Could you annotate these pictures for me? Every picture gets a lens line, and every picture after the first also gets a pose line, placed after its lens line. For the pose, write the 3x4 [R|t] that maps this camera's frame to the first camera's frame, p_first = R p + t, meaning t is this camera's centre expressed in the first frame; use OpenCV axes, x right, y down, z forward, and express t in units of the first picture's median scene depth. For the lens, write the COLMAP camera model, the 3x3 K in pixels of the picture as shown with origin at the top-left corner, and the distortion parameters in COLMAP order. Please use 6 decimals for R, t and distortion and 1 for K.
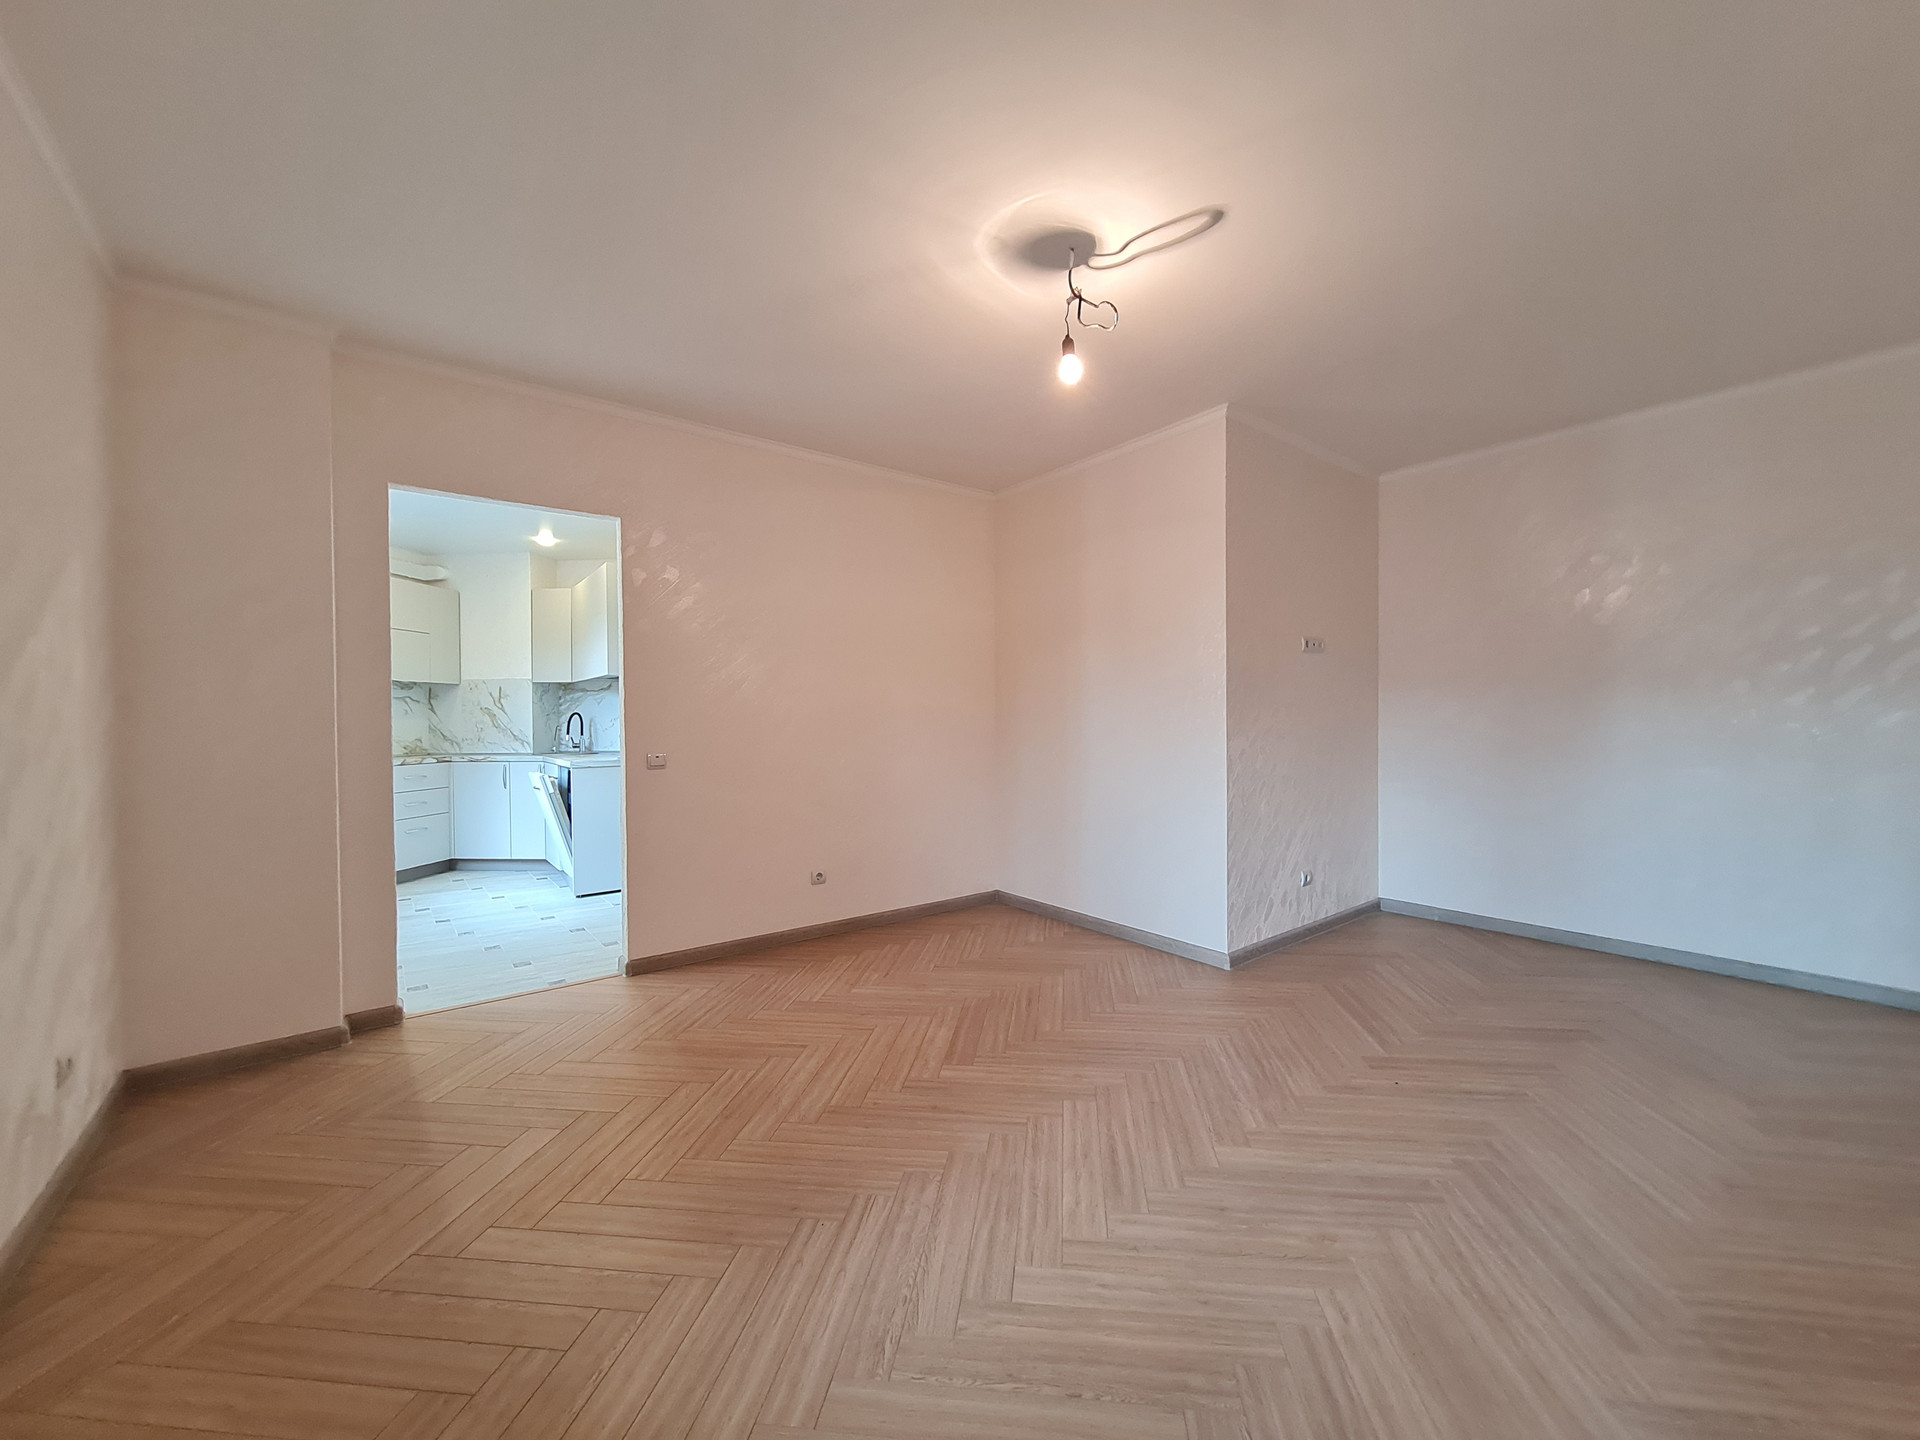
lens RADIAL K [[762.6, 0, 995.9], [0, 762.6, 724.9], [0, 0, 1]] dist [0.005511, 0.000728]
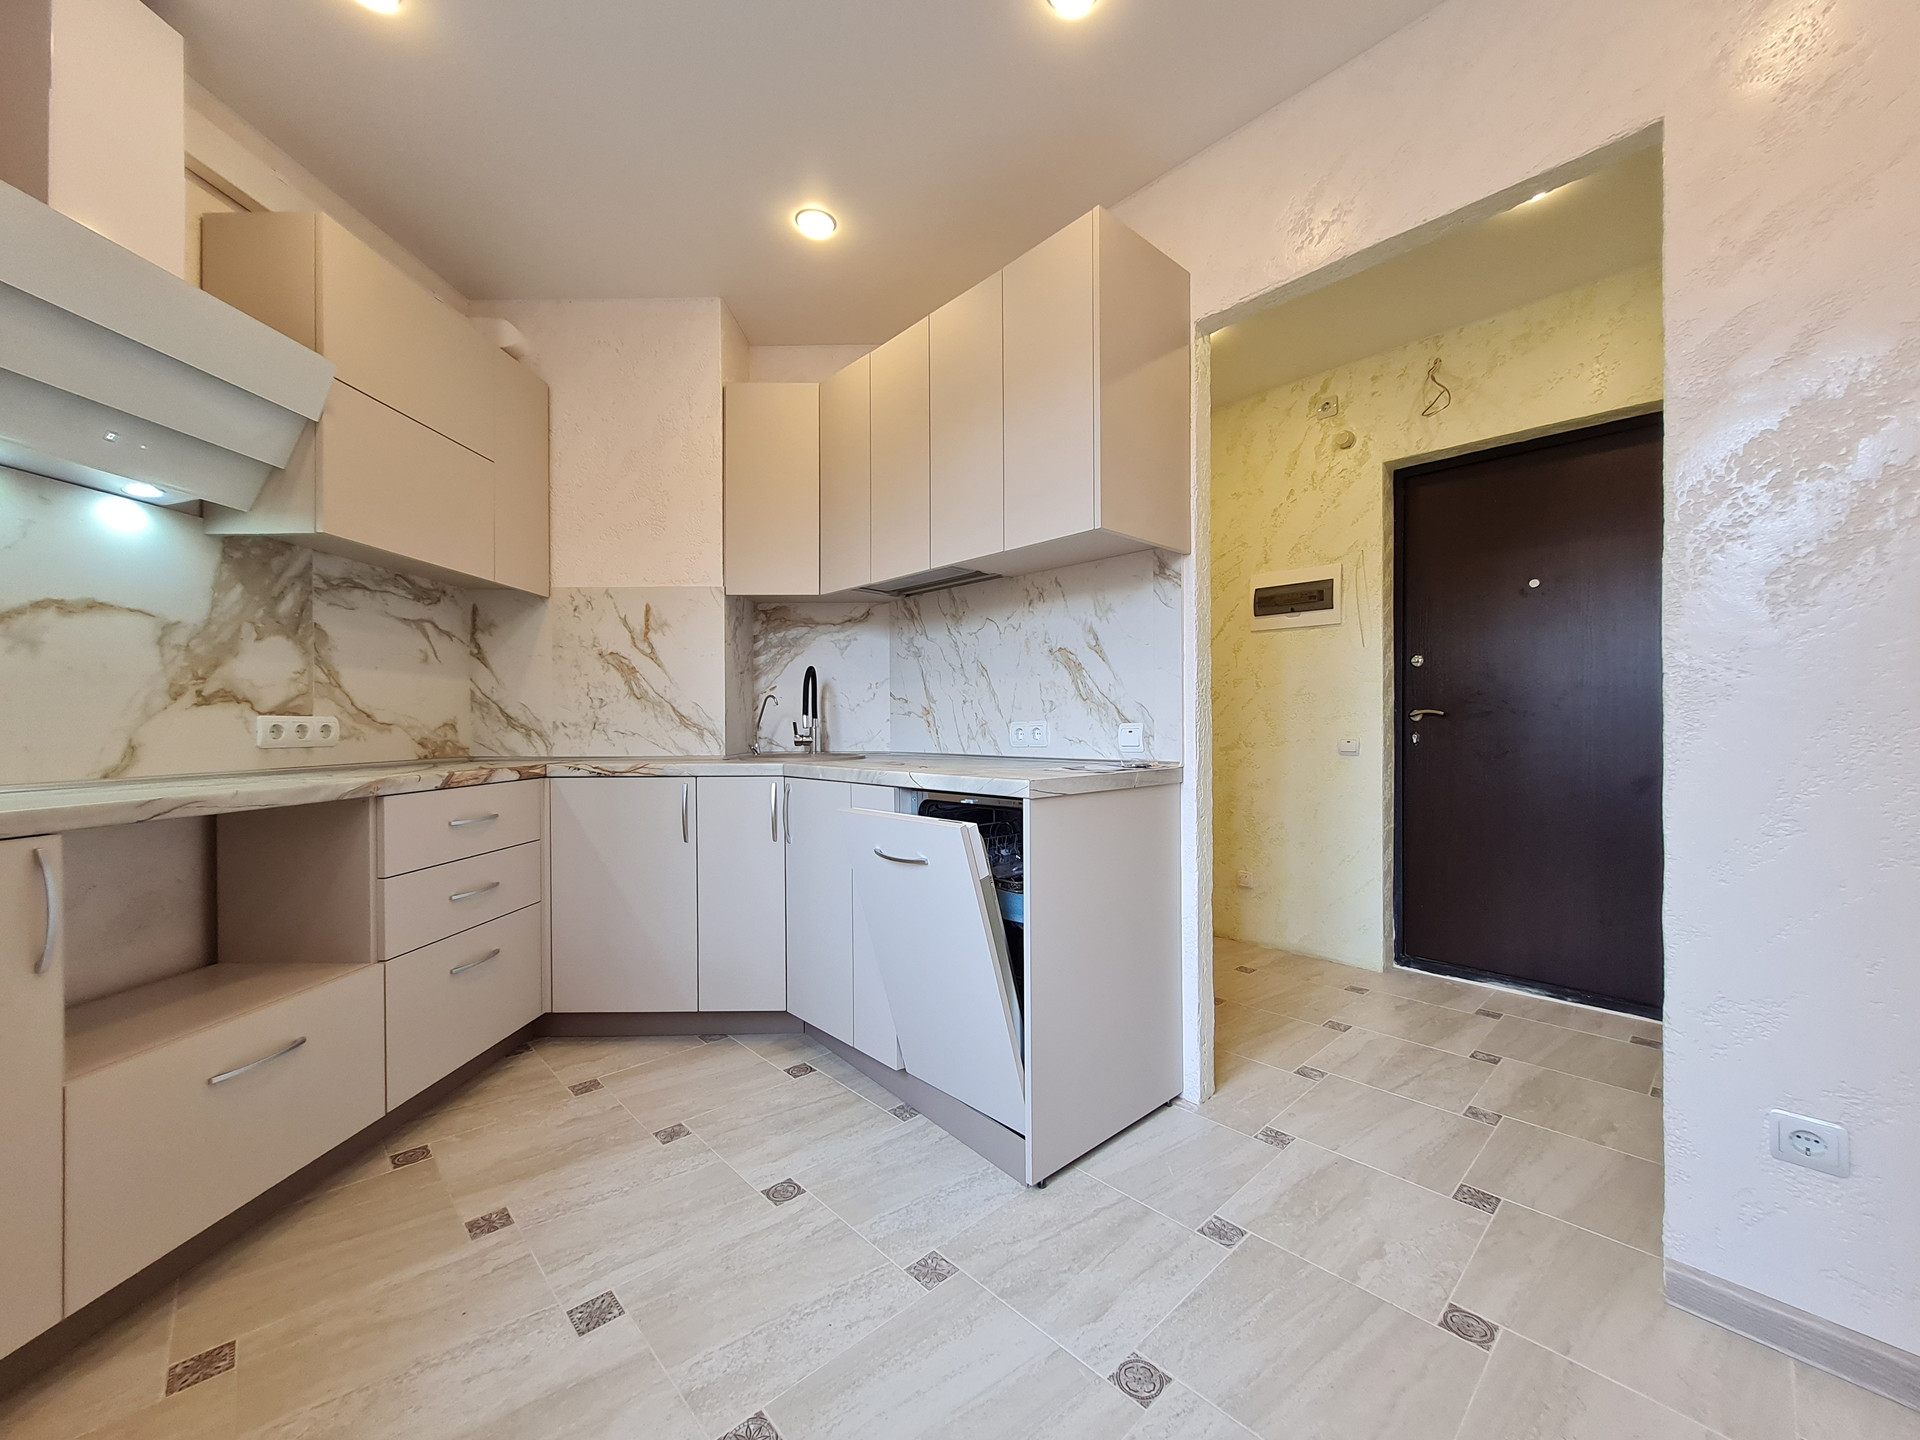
lens RADIAL K [[762.6, 0, 992.5], [0, 762.6, 723.8], [0, 0, 1]] dist [0.005511, 0.000728]
pose [[0.995843, 0.002517, 0.091056, -0.491492], [-0.001715, 0.999959, -0.008888, 0.021874], [-0.091075, 0.008695, 0.995806, 0.548523]]
